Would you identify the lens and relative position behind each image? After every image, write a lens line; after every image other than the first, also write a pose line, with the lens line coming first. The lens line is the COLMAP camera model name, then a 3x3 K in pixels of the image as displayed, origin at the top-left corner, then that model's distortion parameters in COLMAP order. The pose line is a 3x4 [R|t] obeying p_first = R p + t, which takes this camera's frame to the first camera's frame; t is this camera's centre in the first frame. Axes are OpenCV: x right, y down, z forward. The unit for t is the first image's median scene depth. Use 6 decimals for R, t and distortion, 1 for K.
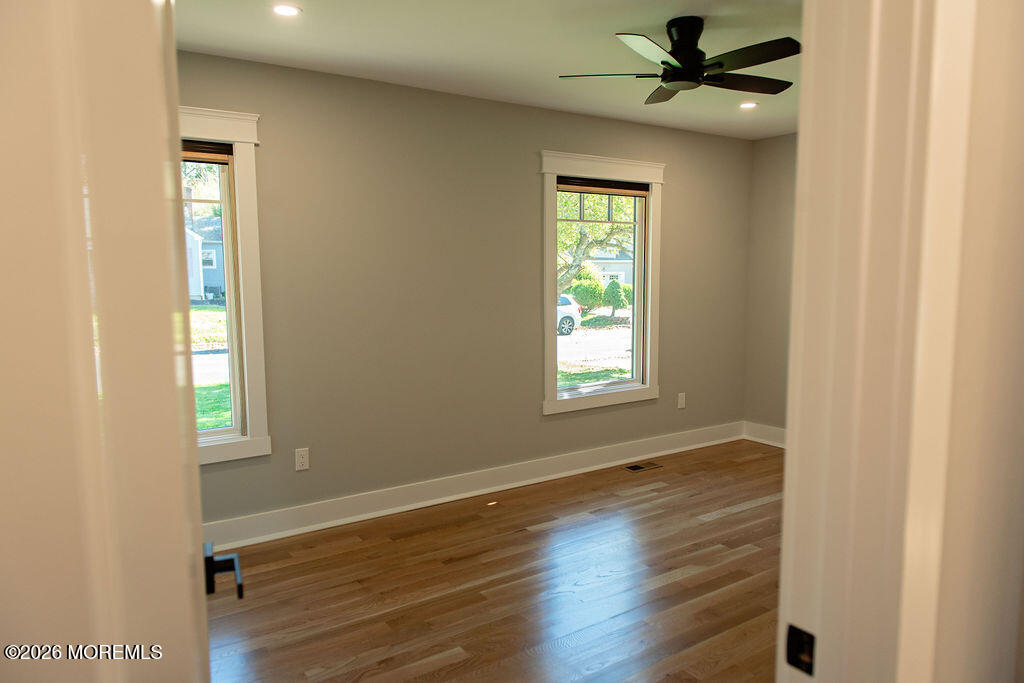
lens RADIAL K [[707.2, 0, 512.0], [0, 707.2, 341.5], [0, 0, 1]] dist [0.004335, -0.004284]
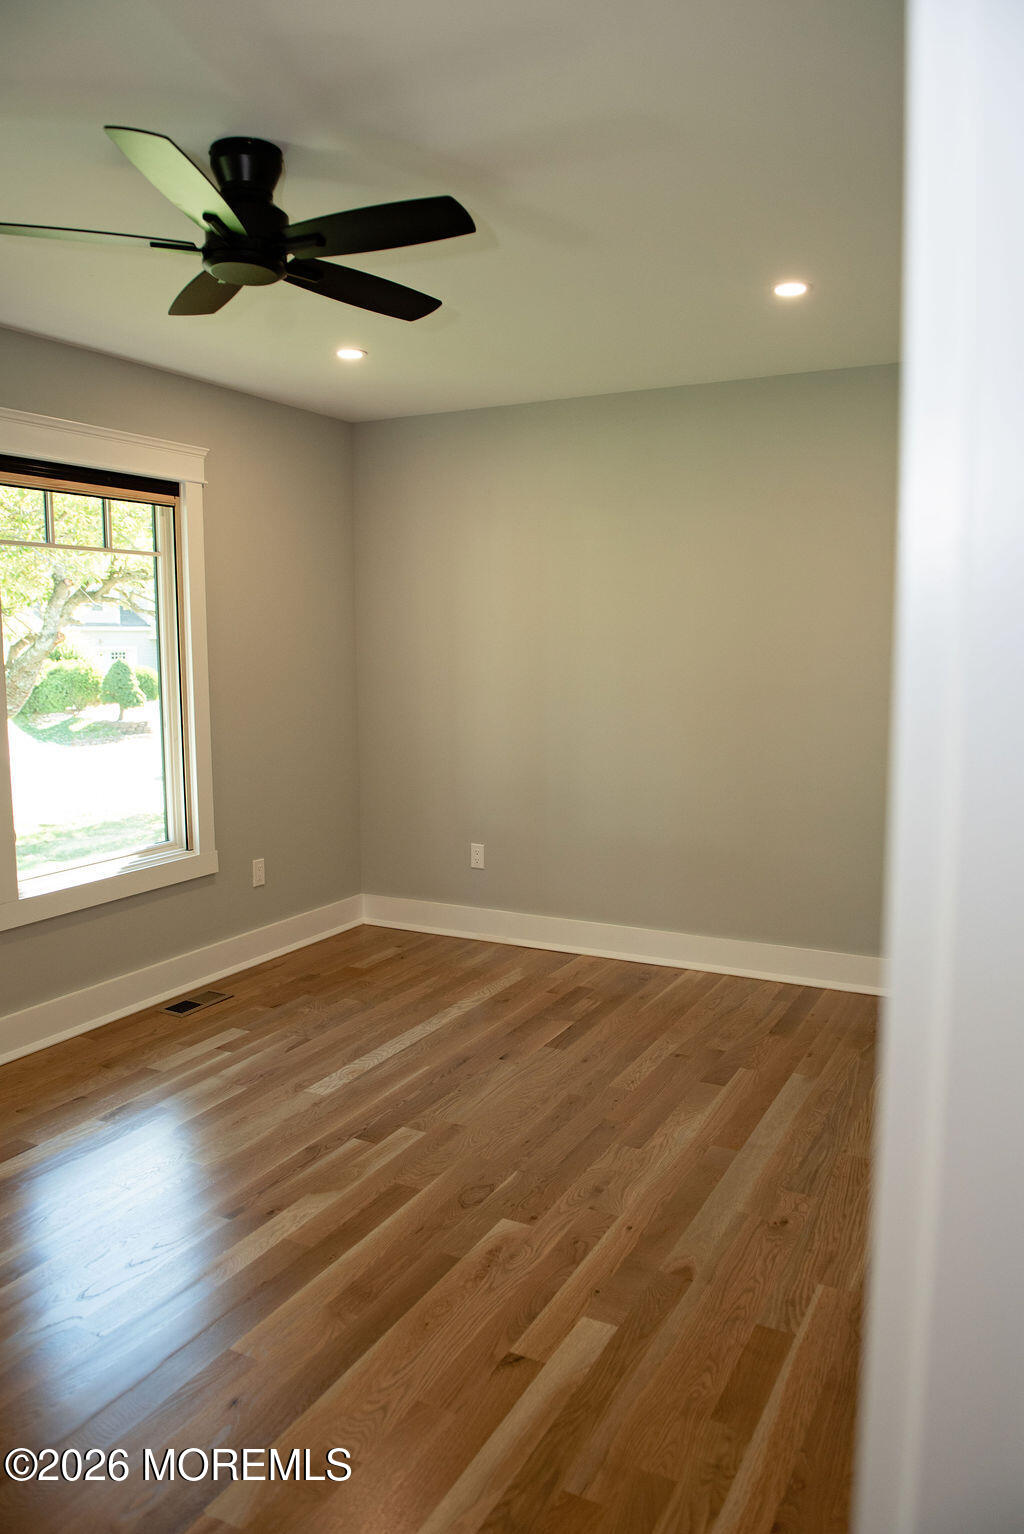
lens RADIAL K [[1112.3, 0, 512.0], [0, 1112.3, 767.0], [0, 0, 1]] dist [-0.046861, -0.003467]
pose [[0.885500, -0.056548, 0.461185, 0.018892], [0.051393, 0.998396, 0.023742, -0.013115], [-0.461788, 0.002678, 0.886986, 0.147511]]
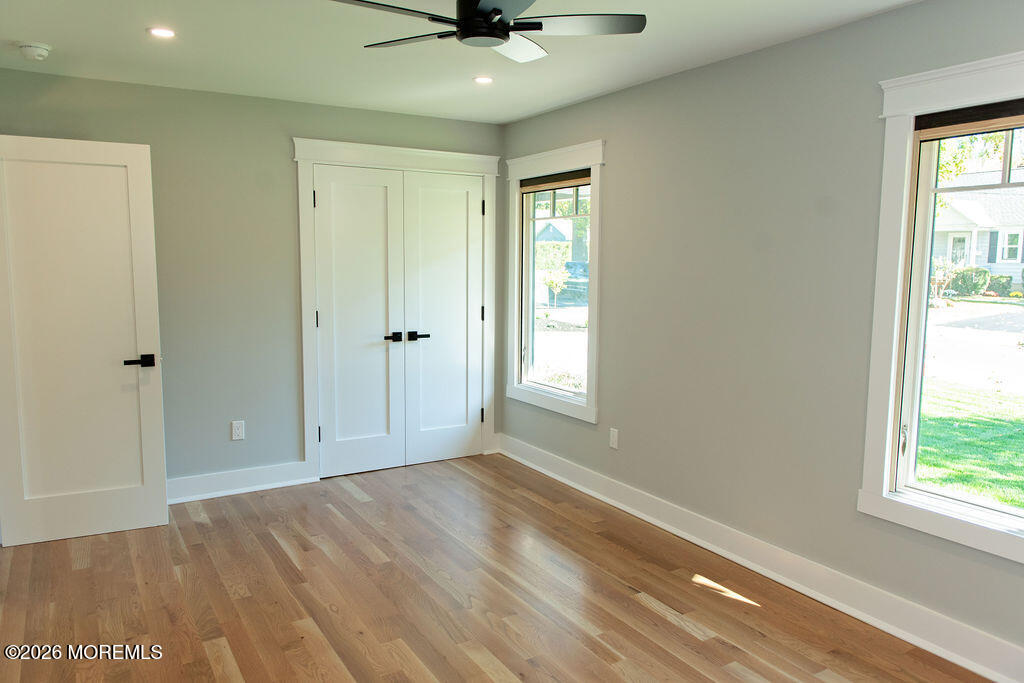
lens RADIAL K [[742.5, 0, 512.0], [0, 742.5, 341.5], [0, 0, 1]] dist [-0.046861, -0.003467]
pose [[-0.079984, 0.114205, -0.990232, 0.721570], [-0.105019, 0.986921, 0.122305, -0.093587], [0.991249, 0.113775, -0.066944, 0.756040]]
